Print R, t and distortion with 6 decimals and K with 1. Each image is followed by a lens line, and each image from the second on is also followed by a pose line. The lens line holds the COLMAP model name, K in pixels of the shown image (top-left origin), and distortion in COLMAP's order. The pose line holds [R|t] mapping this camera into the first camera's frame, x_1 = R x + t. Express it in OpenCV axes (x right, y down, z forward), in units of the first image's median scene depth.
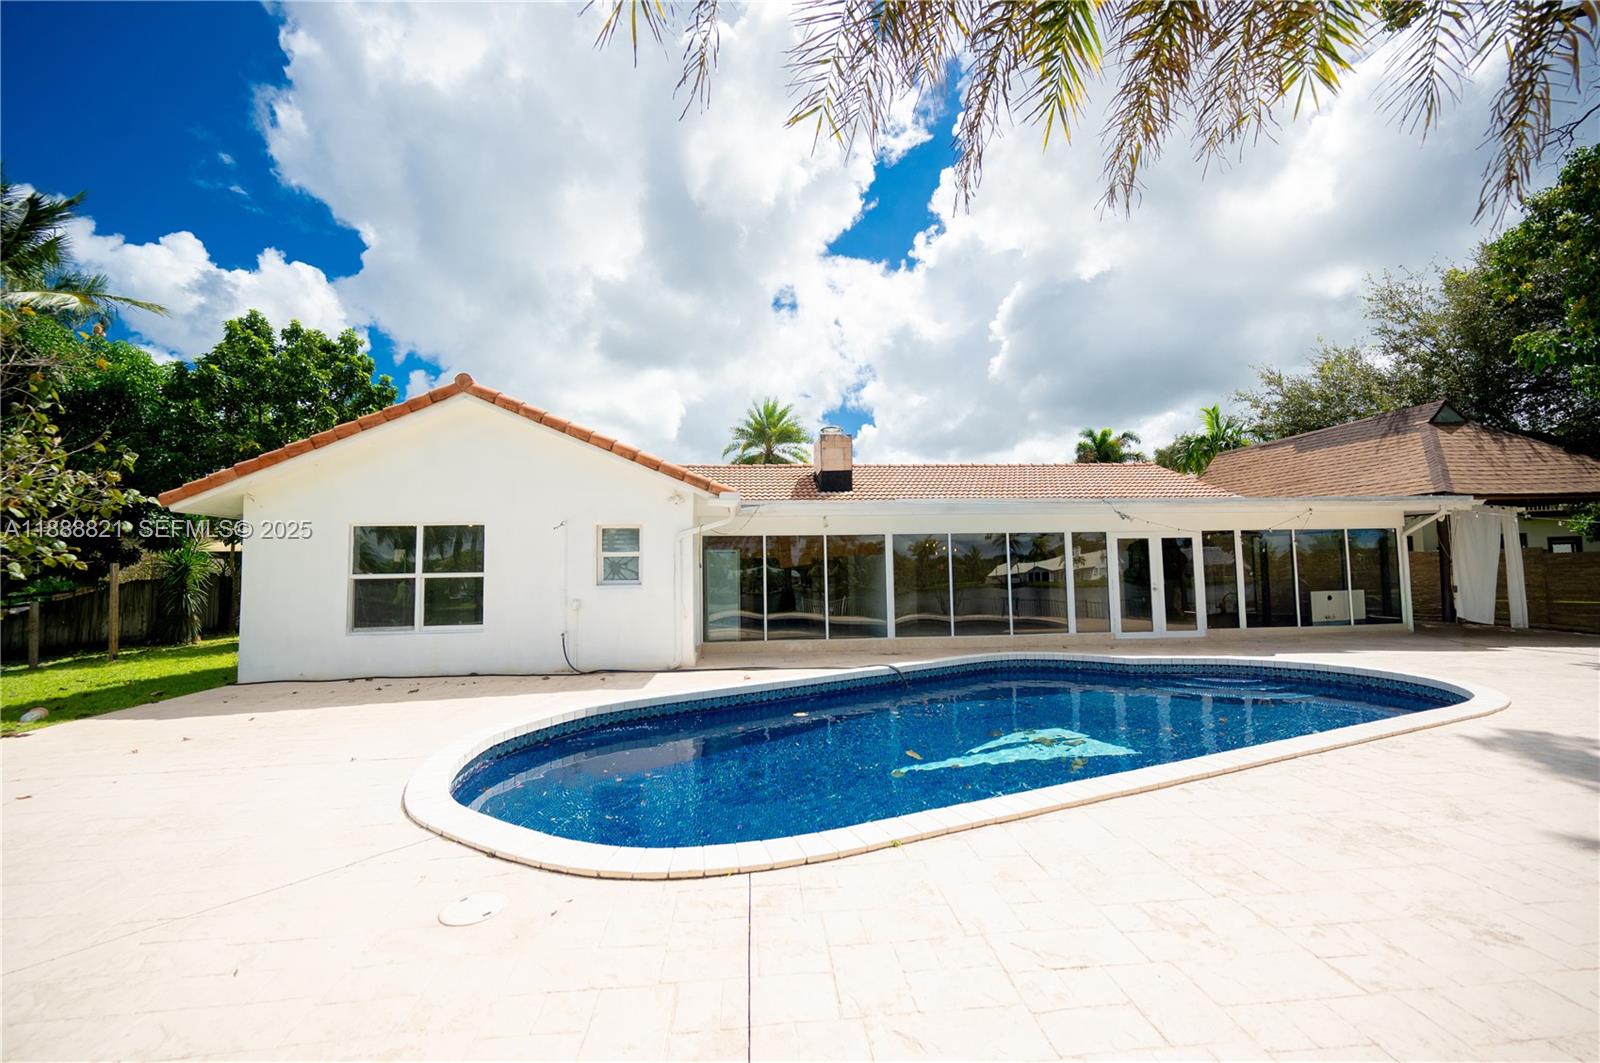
lens RADIAL K [[625.5, 0, 796.0], [0, 625.5, 525.9], [0, 0, 1]] dist [-0.000913, -0.000737]
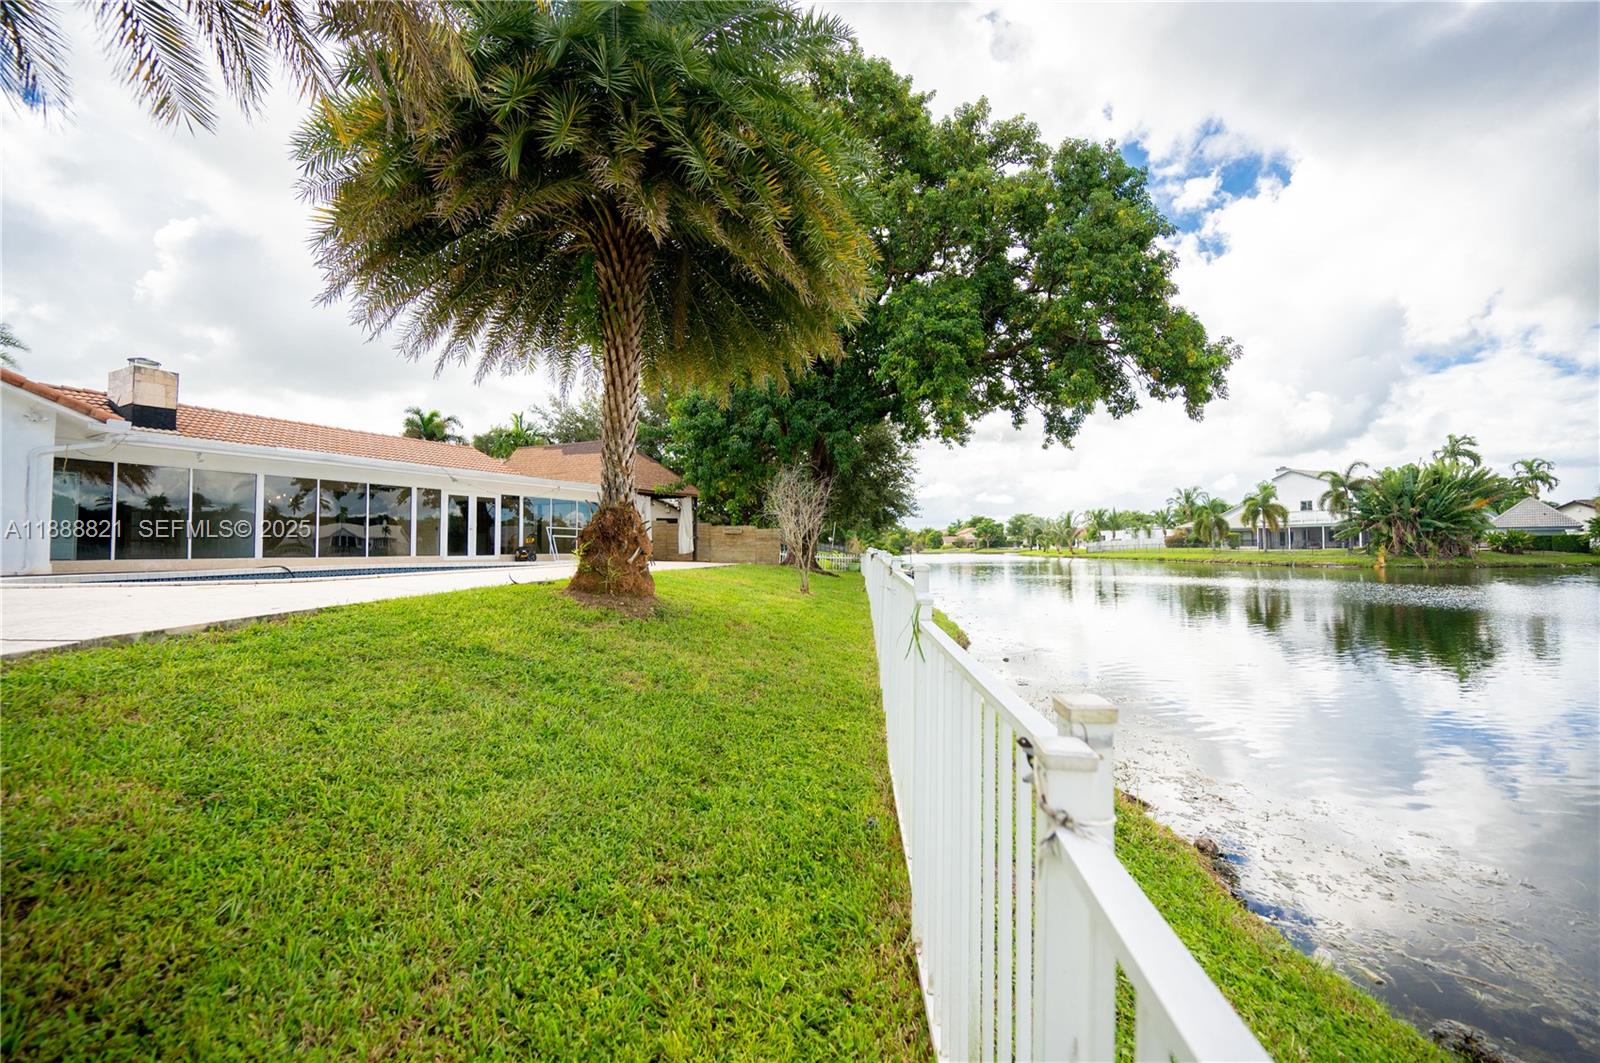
lens RADIAL K [[625.5, 0, 796.0], [0, 625.5, 525.9], [0, 0, 1]] dist [-0.000913, -0.000737]
pose [[0.533527, 0.043384, 0.844669, -0.170384], [-0.069957, 0.997525, -0.007047, 0.026646], [-0.842885, -0.055331, 0.535242, -0.284858]]
